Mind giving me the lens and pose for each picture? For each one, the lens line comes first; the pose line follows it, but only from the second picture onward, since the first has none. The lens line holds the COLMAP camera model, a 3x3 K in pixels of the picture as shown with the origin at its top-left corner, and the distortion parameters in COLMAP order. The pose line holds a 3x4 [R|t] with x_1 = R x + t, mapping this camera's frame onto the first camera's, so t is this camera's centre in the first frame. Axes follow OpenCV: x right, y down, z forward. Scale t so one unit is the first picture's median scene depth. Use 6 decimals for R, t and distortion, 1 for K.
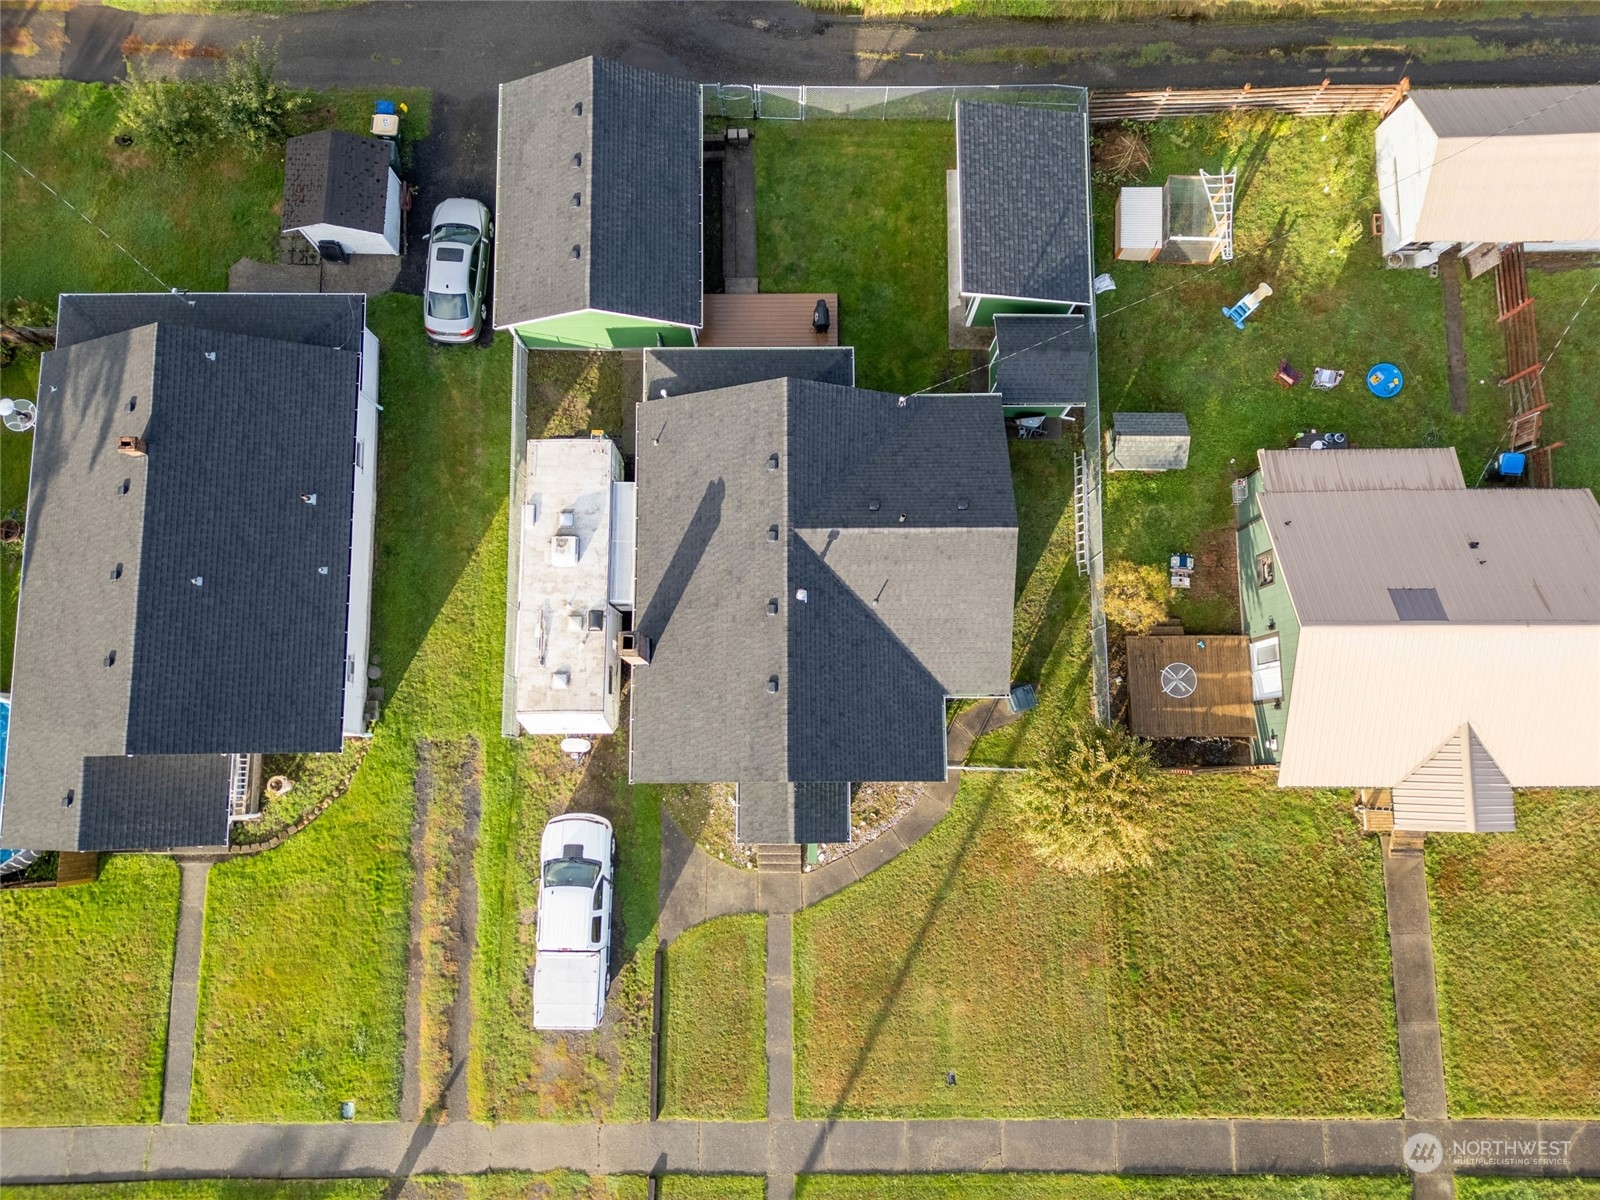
lens RADIAL K [[1135.5, 0, 800.0], [0, 1135.5, 600.0], [0, 0, 1]] dist [0.074756, -0.075641]
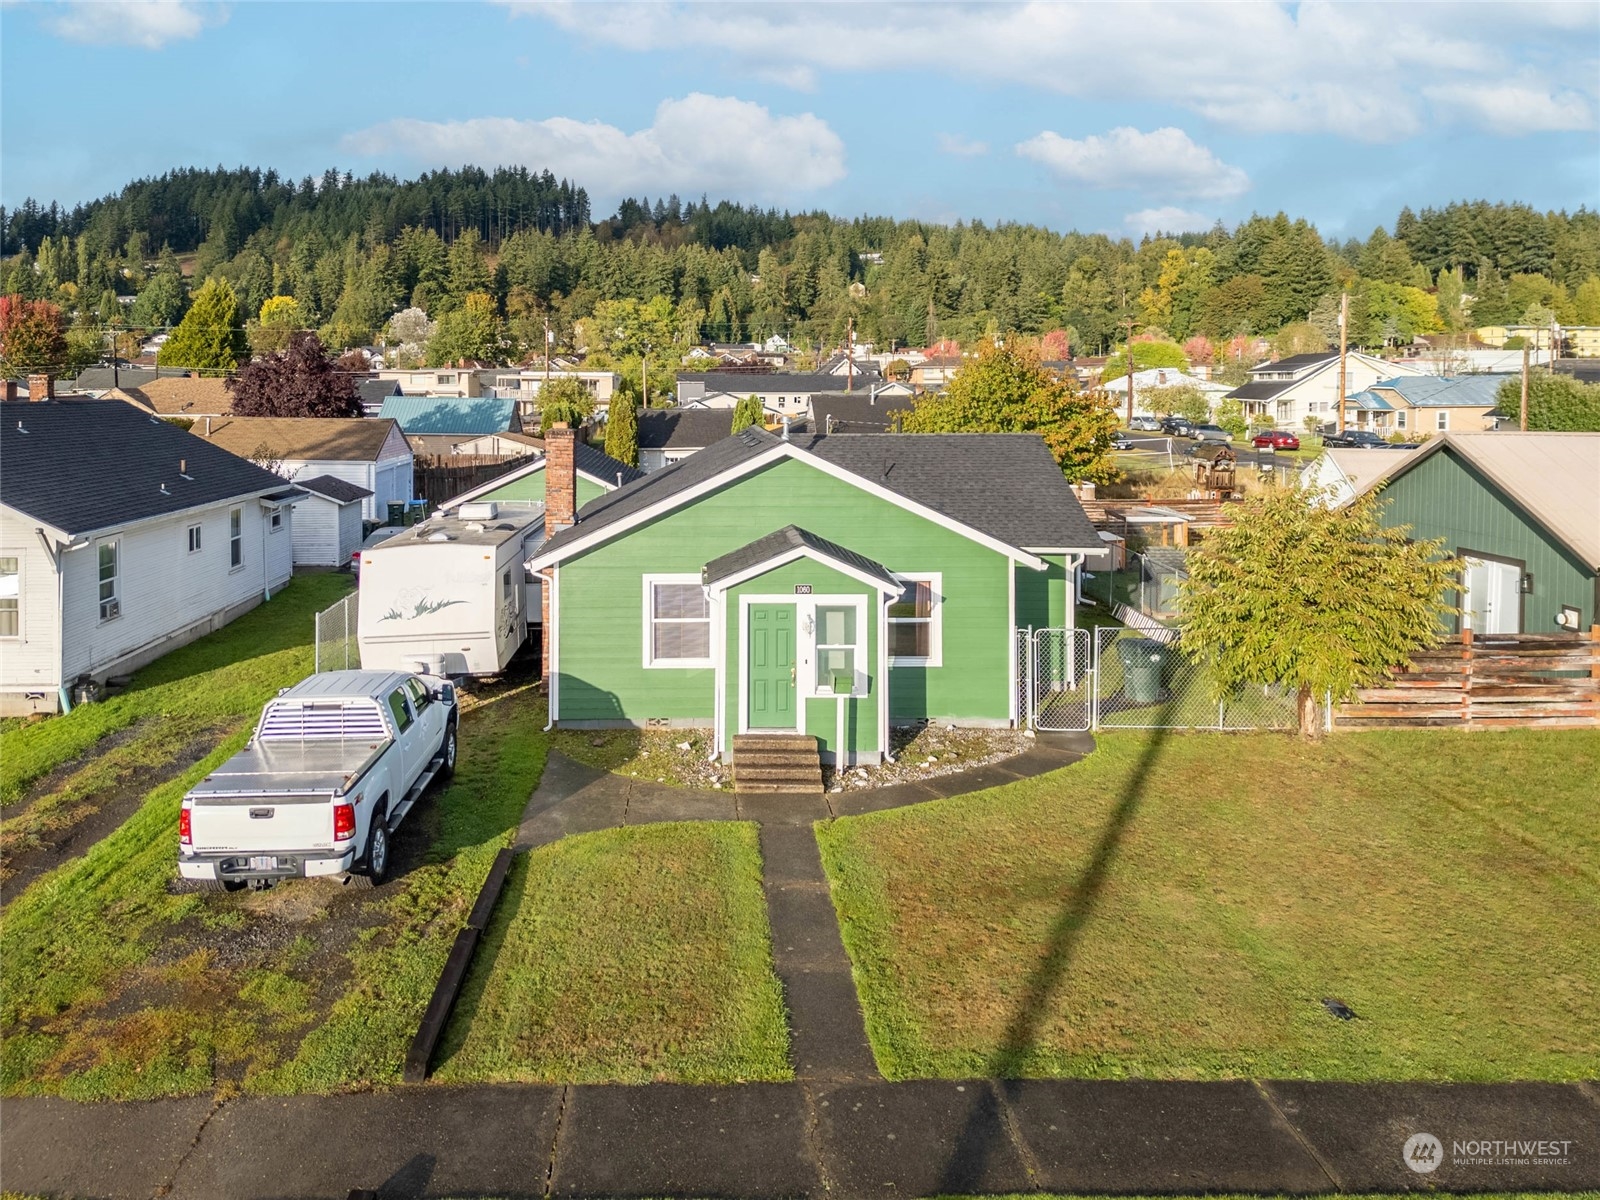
lens RADIAL K [[1195.4, 0, 714.4], [0, 1195.4, 427.0], [0, 0, 1]] dist [0.073280, -0.081472]
pose [[0.999912, 0.005809, 0.011948, -0.053544], [0.010770, 0.172113, -0.985018, 0.727037], [-0.007779, 0.985060, 0.172035, 0.768346]]
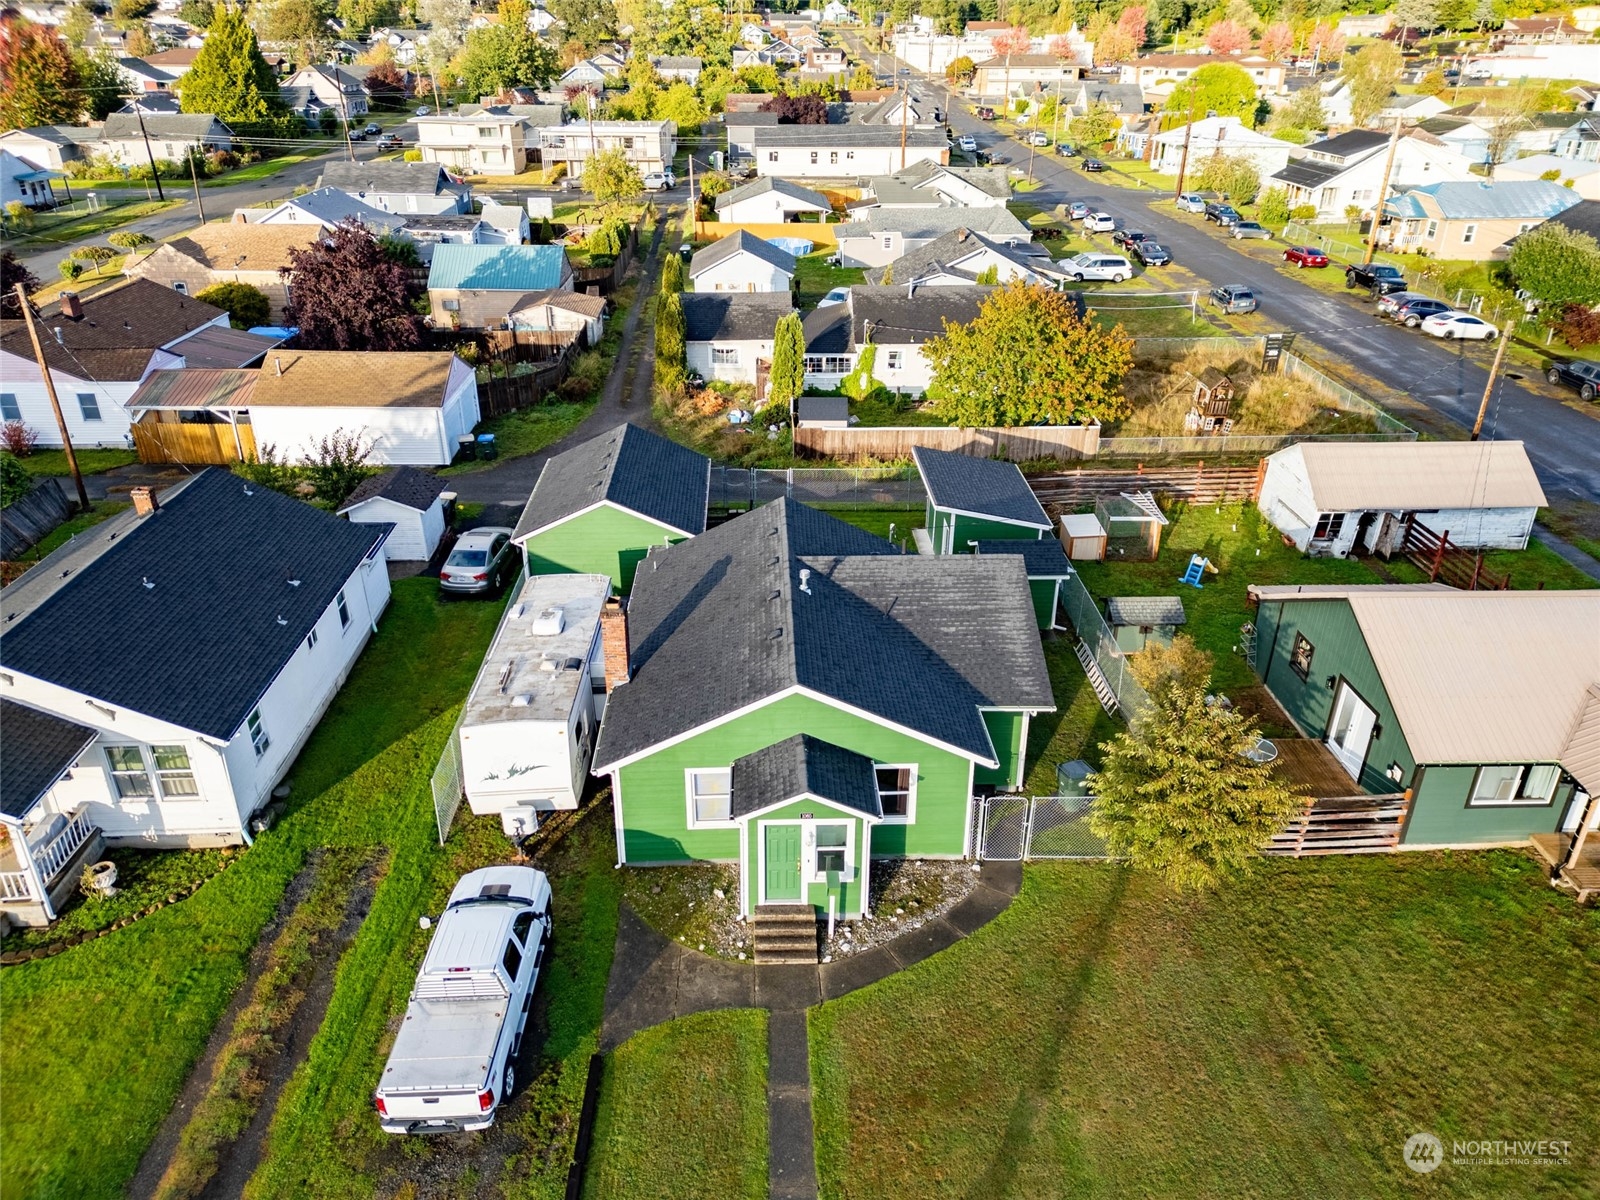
lens RADIAL K [[1139.4, 0, 800.0], [0, 1139.4, 600.0], [0, 0, 1]] dist [0.049336, -0.031094]
pose [[0.999407, -0.006879, 0.033752, -0.031827], [0.031731, 0.565156, -0.824373, 0.692679], [-0.013404, 0.824955, 0.565039, 0.435696]]
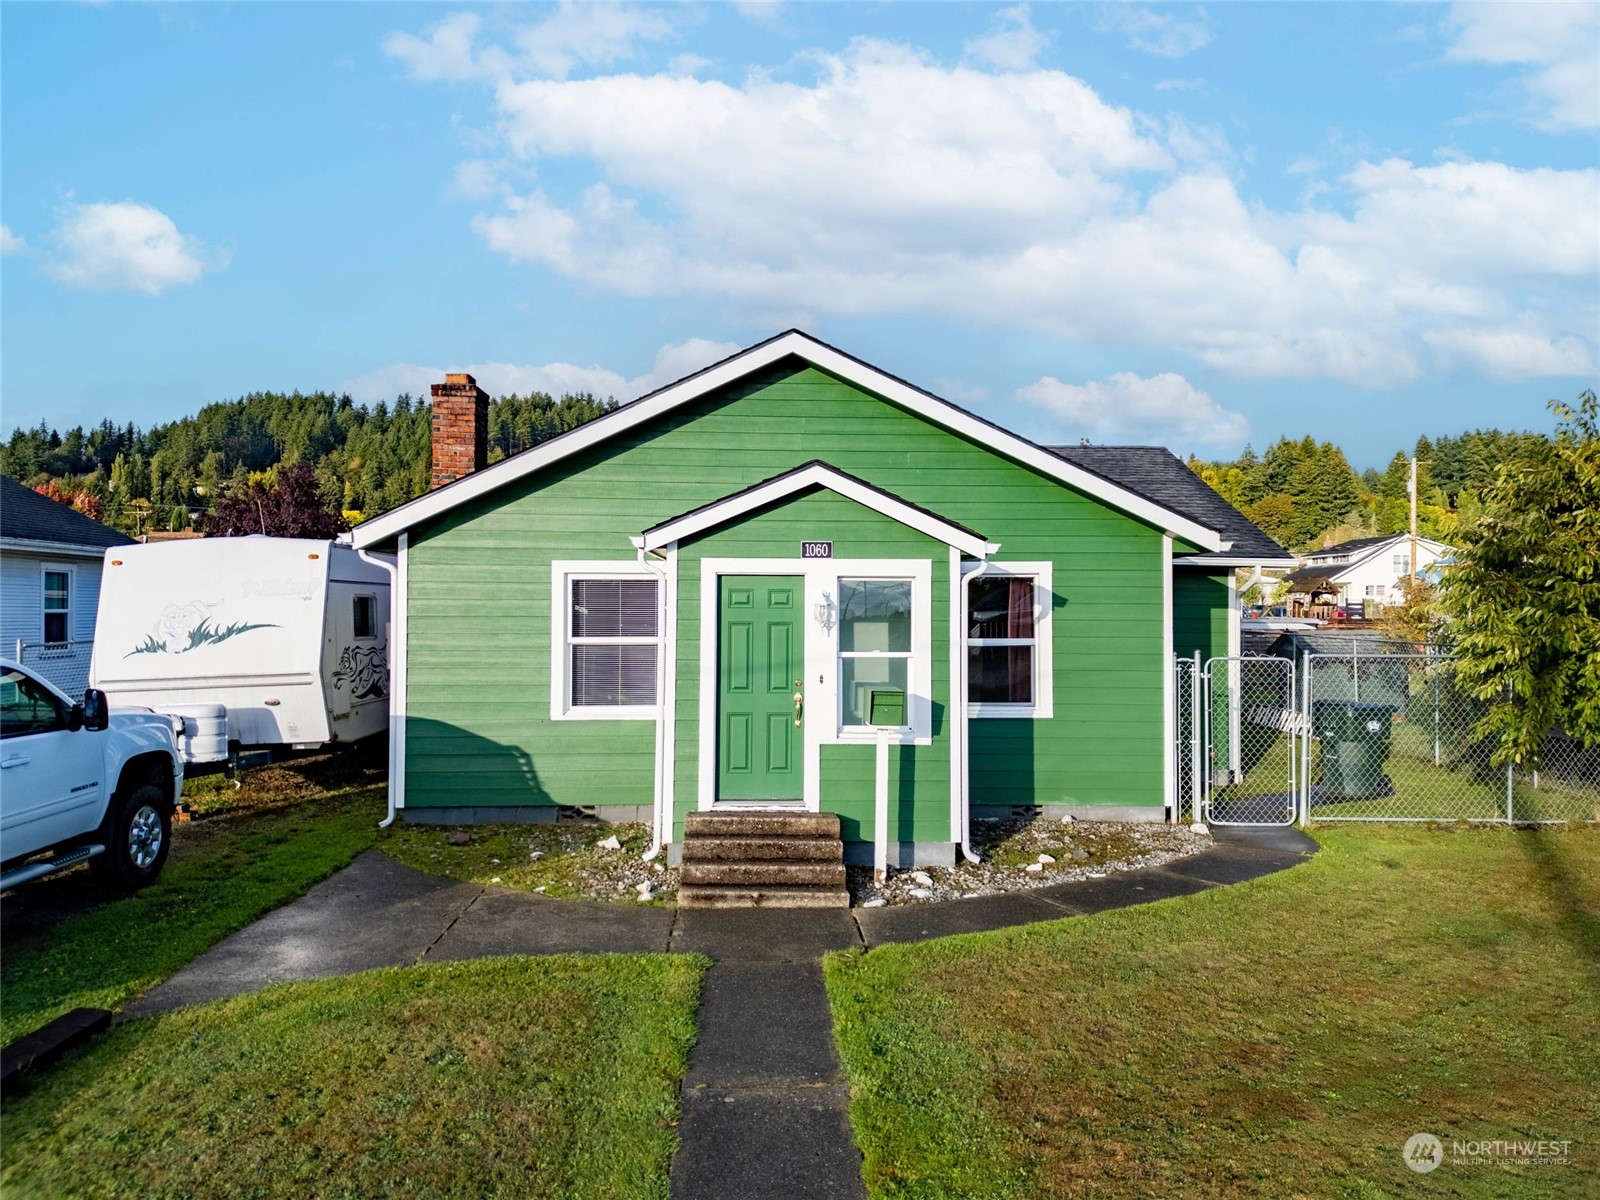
lens RADIAL K [[1139.4, 0, 800.0], [0, 1139.4, 600.0], [0, 0, 1]] dist [0.049336, -0.031094]
pose [[0.999286, 0.009852, 0.036467, -0.020162], [0.034840, 0.132683, -0.990546, 0.485949], [-0.014597, 0.991110, 0.132245, 0.911593]]
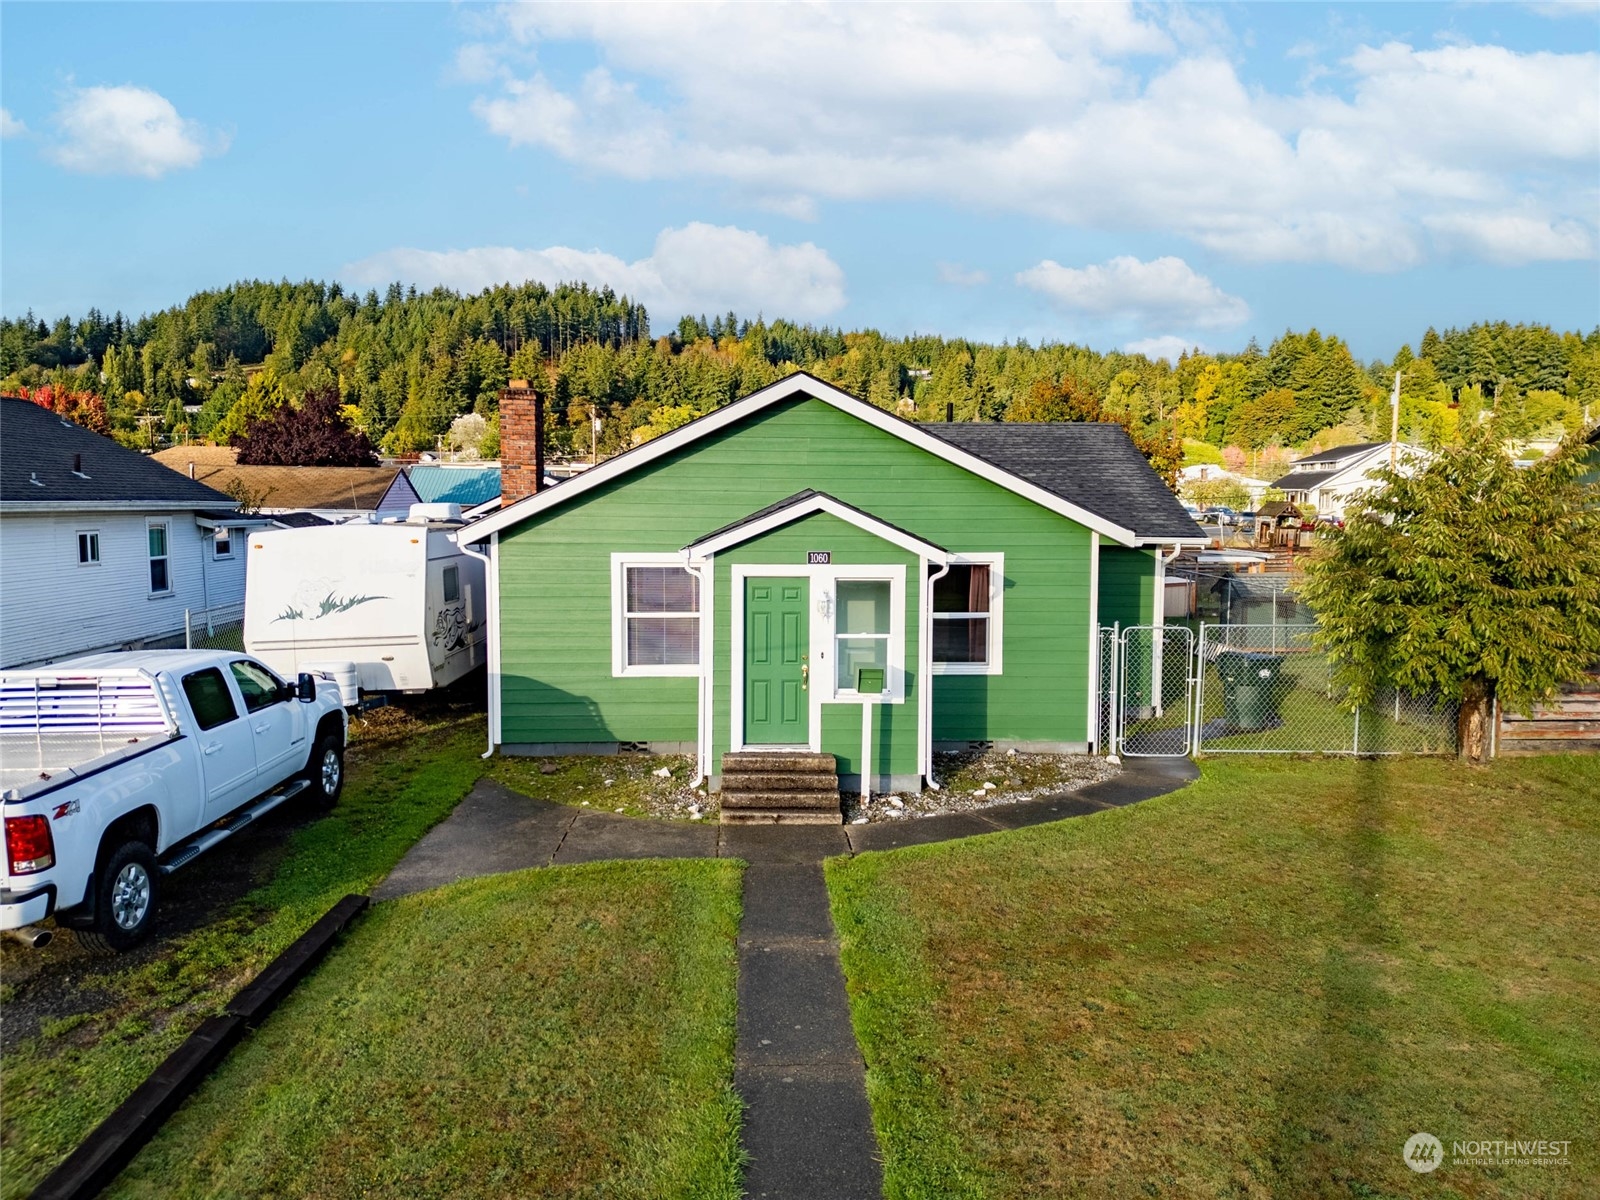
lens RADIAL K [[1135.5, 0, 800.0], [0, 1135.5, 600.0], [0, 0, 1]] dist [0.074756, -0.075641]
pose [[0.999243, 0.007206, 0.038226, -0.026490], [0.035643, 0.223979, -0.973942, 0.573779], [-0.015580, 0.974567, 0.223552, 0.865150]]
